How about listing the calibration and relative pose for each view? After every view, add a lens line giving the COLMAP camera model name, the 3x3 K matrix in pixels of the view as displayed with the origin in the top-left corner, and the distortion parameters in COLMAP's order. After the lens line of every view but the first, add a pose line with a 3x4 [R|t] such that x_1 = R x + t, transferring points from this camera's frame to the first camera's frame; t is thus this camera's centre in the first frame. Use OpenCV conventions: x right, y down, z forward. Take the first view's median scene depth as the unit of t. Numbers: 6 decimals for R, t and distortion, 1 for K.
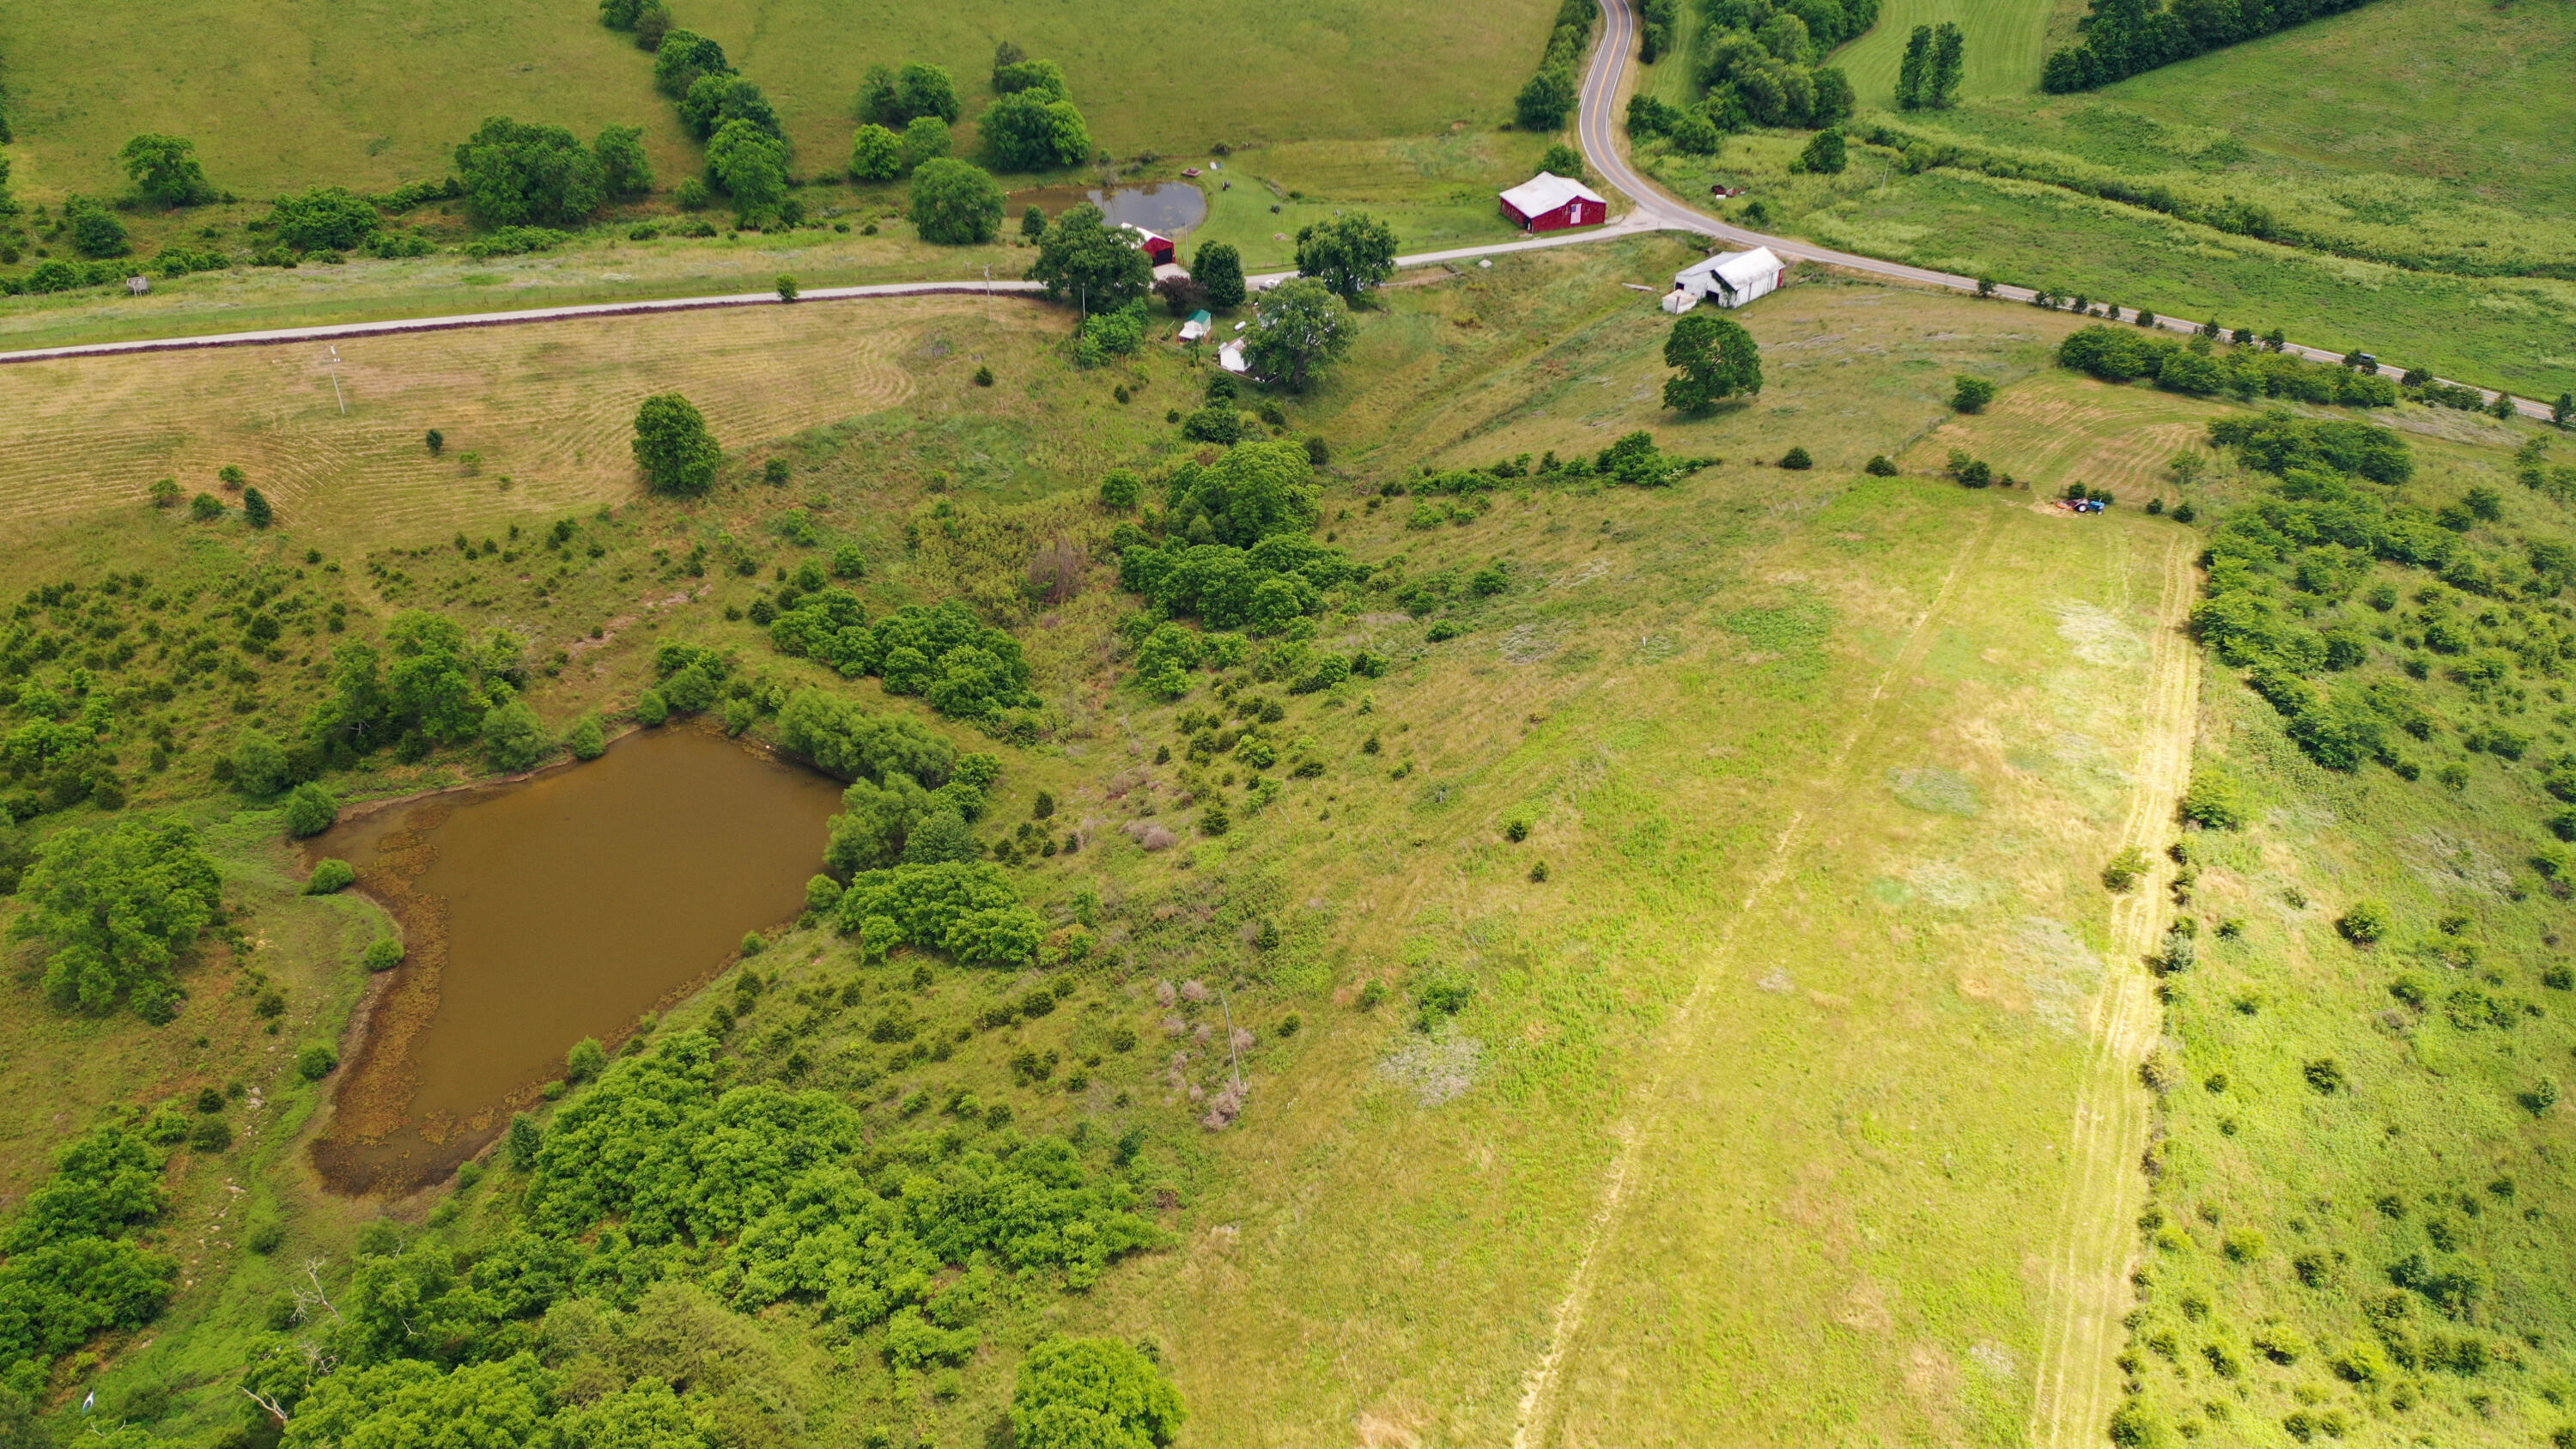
lens RADIAL K [[2049.7, 0, 1287.1], [0, 2049.7, 734.5], [0, 0, 1]] dist [0.005784, 0.012595]
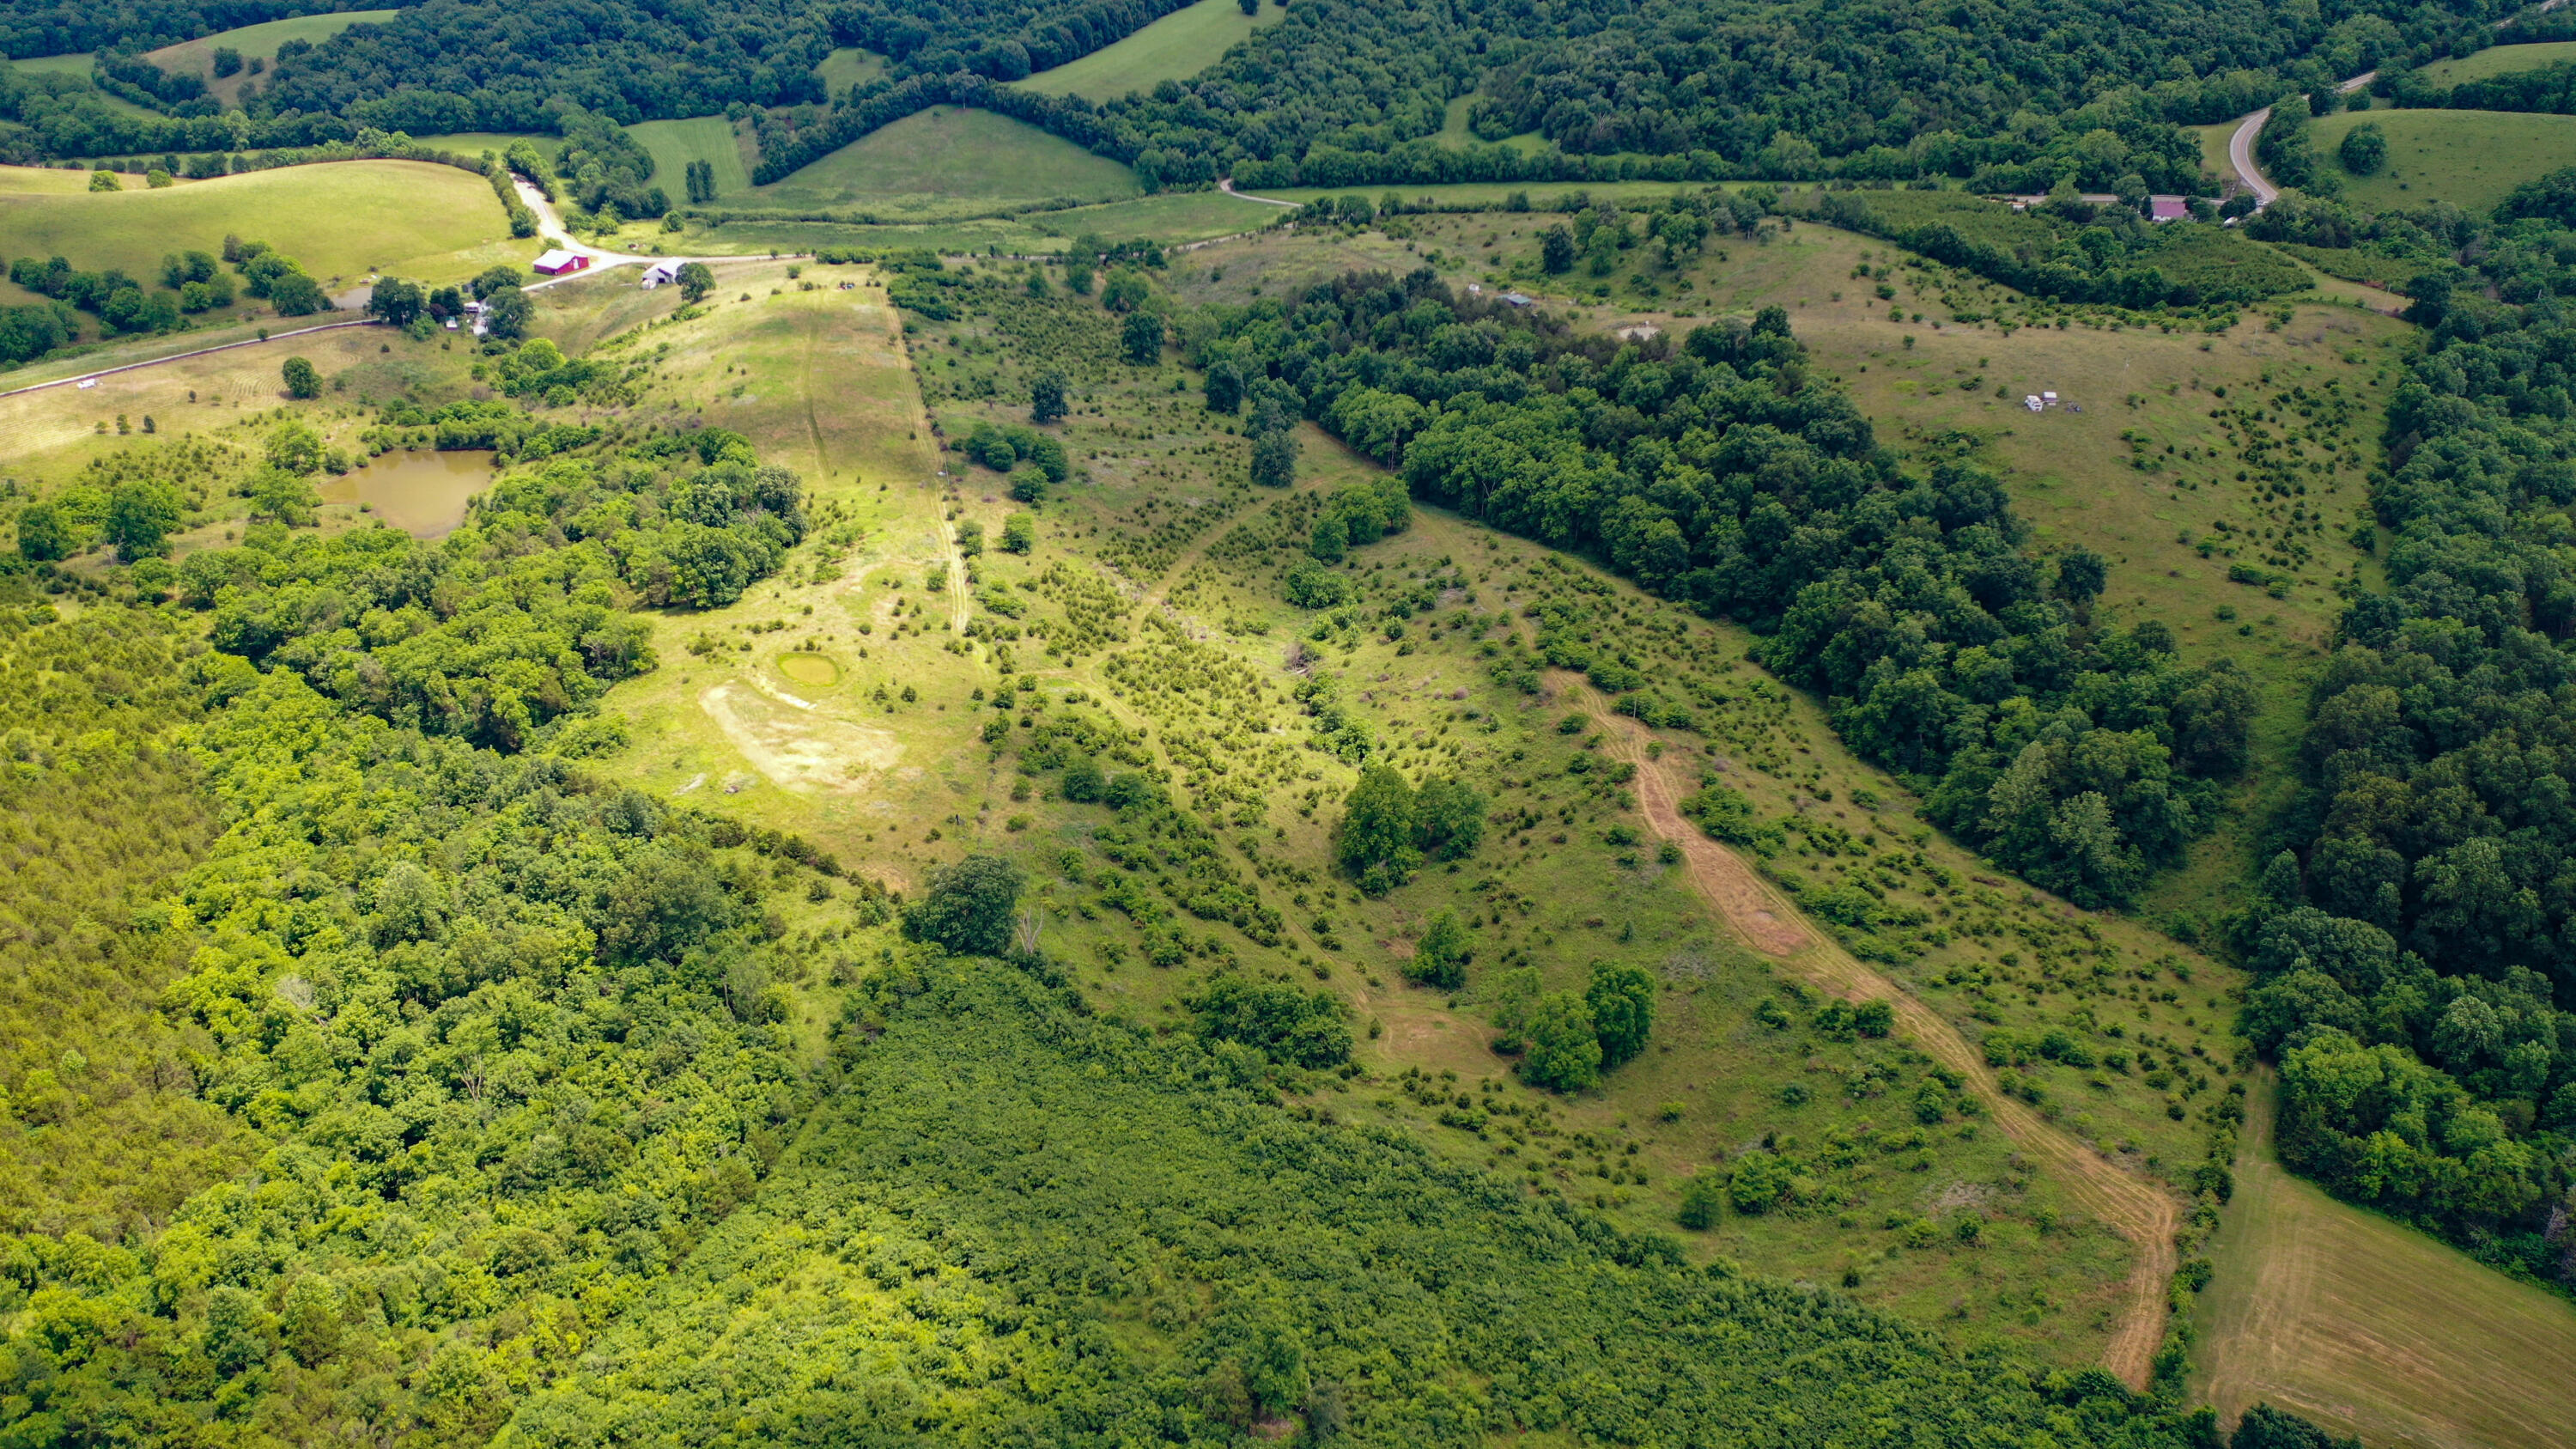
lens RADIAL K [[2049.7, 0, 1288.5], [0, 2049.7, 721.9], [0, 0, 1]] dist [0.005784, 0.012595]
pose [[0.793326, -0.284246, 0.538366, -0.550328], [0.334607, 0.942347, 0.004469, 0.427659], [-0.508597, 0.176596, 0.842700, -1.071407]]
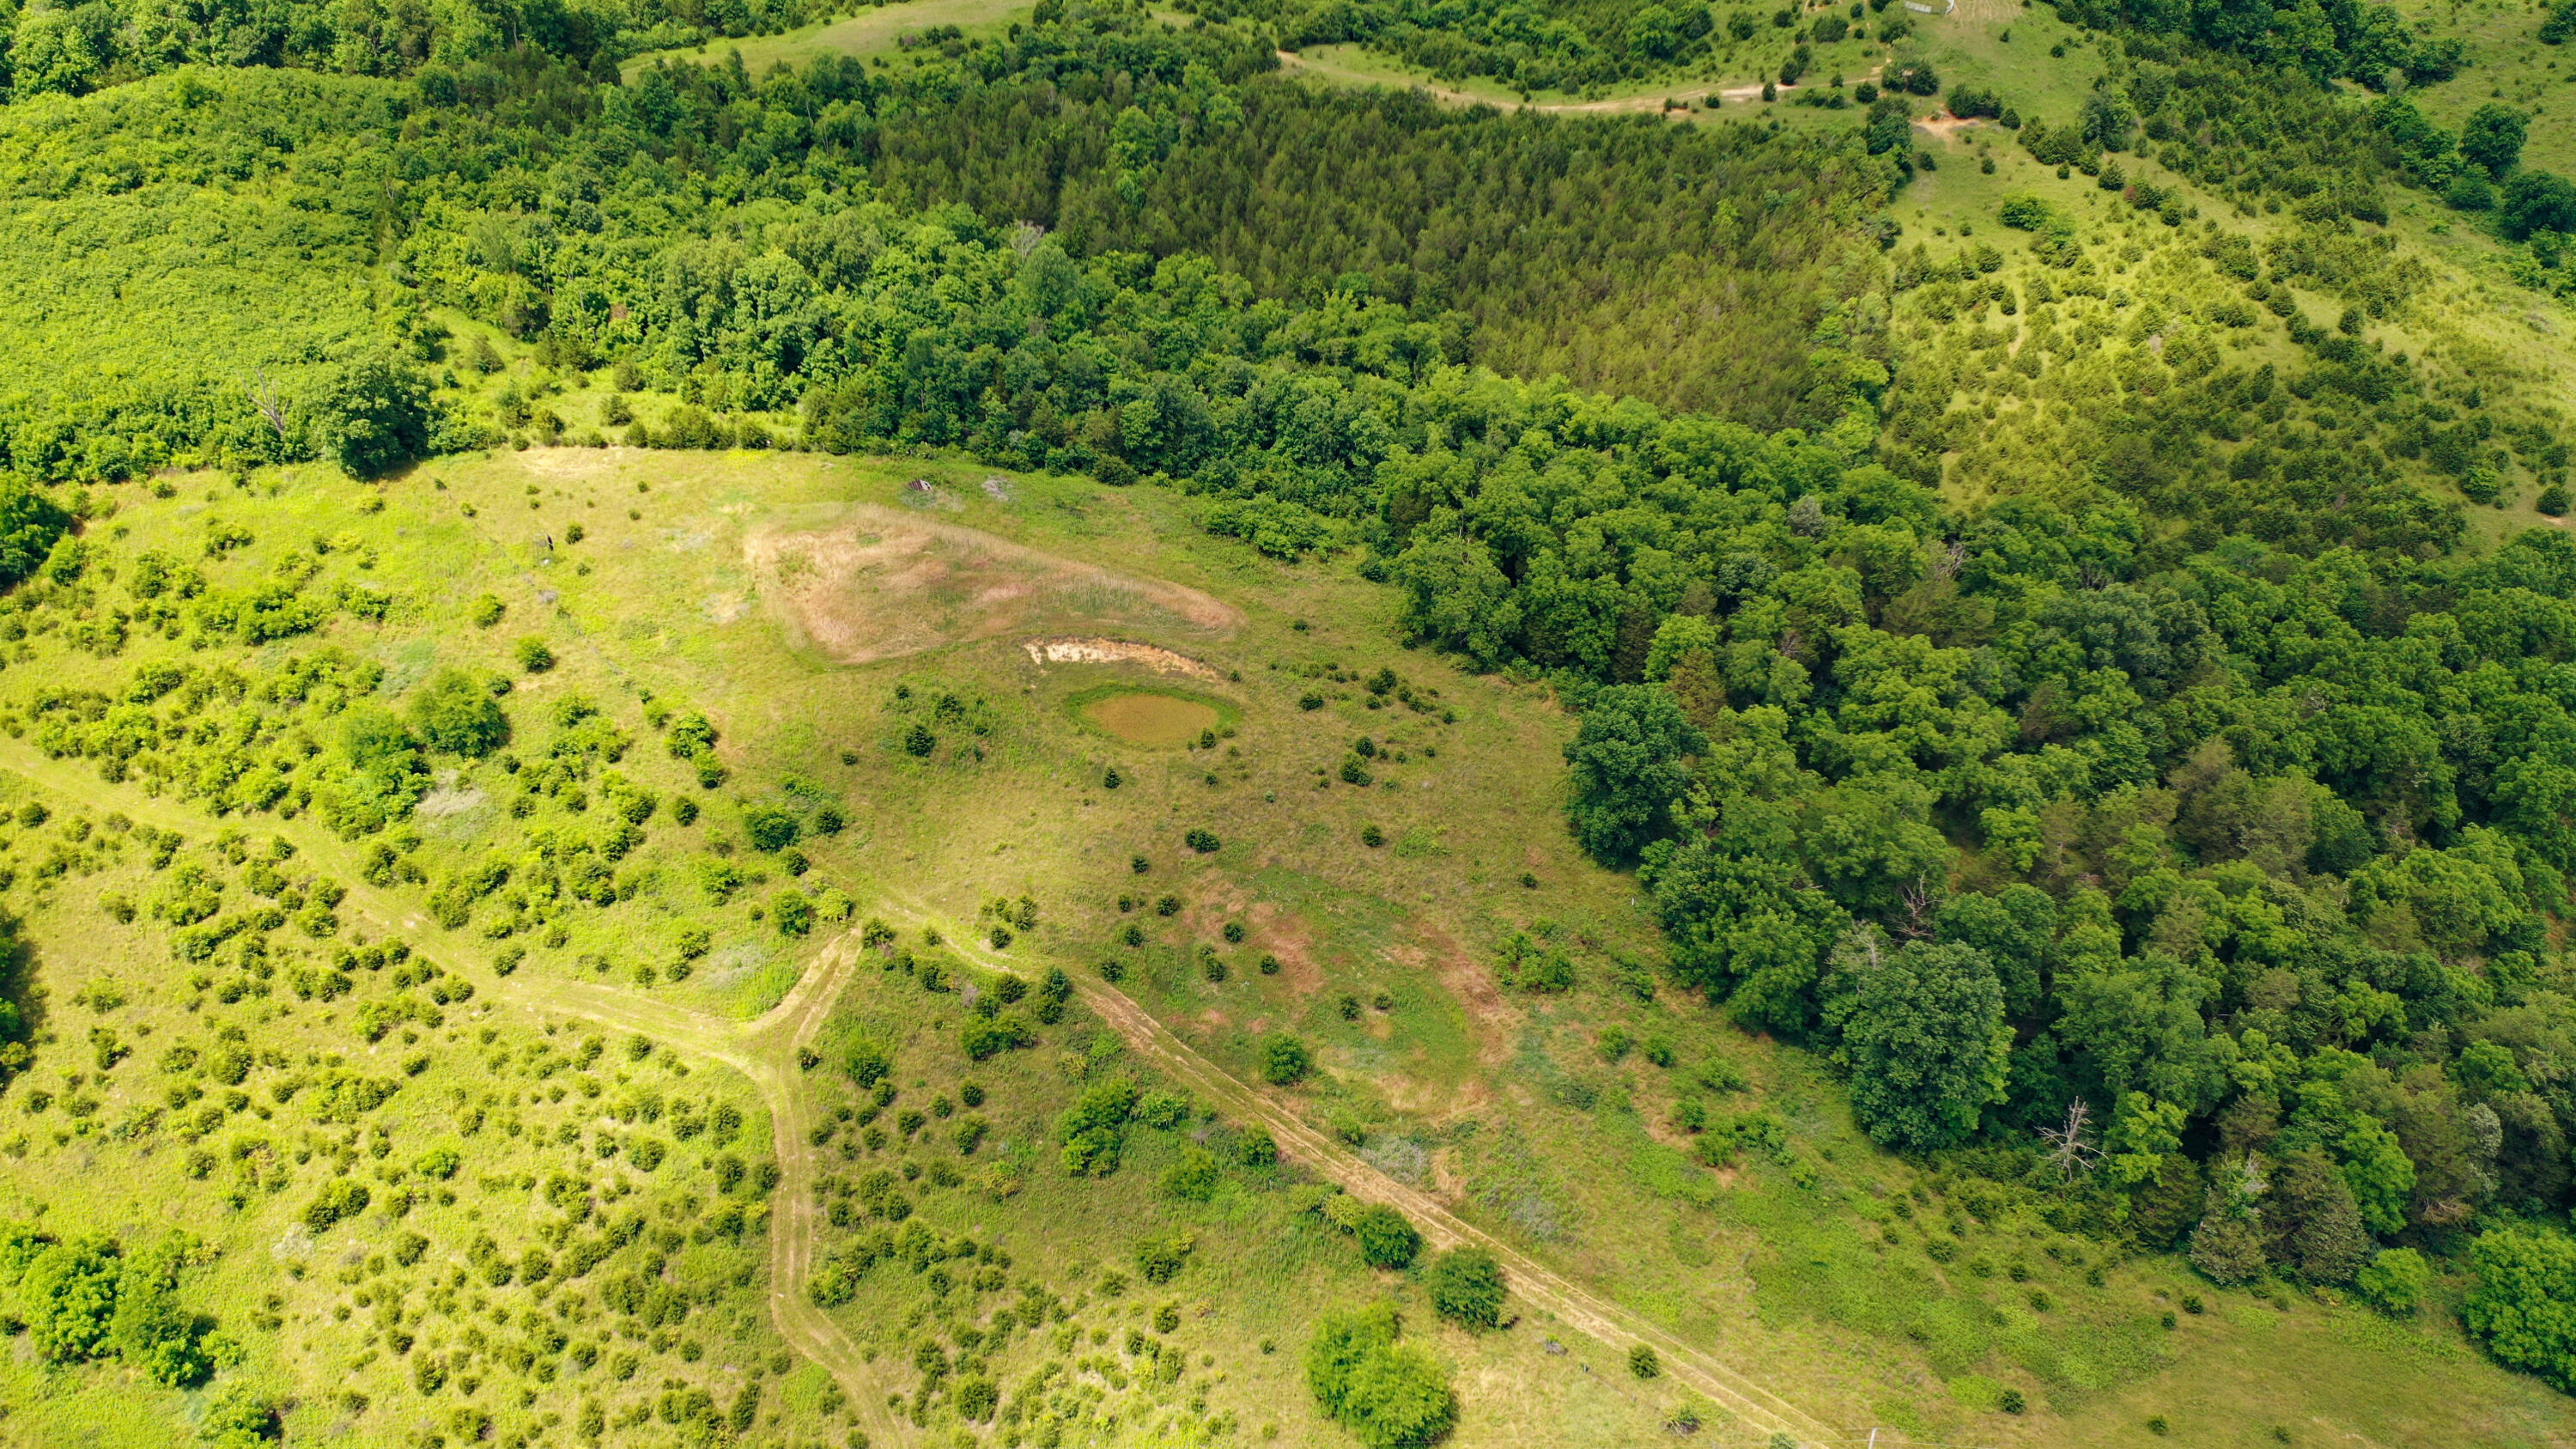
lens RADIAL K [[2049.7, 0, 1288.9], [0, 2049.7, 723.2], [0, 0, 1]] dist [0.005784, 0.012595]
pose [[-0.248090, 0.619489, -0.744771, 0.291949], [-0.540290, 0.549646, 0.637162, -0.082659], [0.804076, 0.560466, 0.198343, -0.081609]]
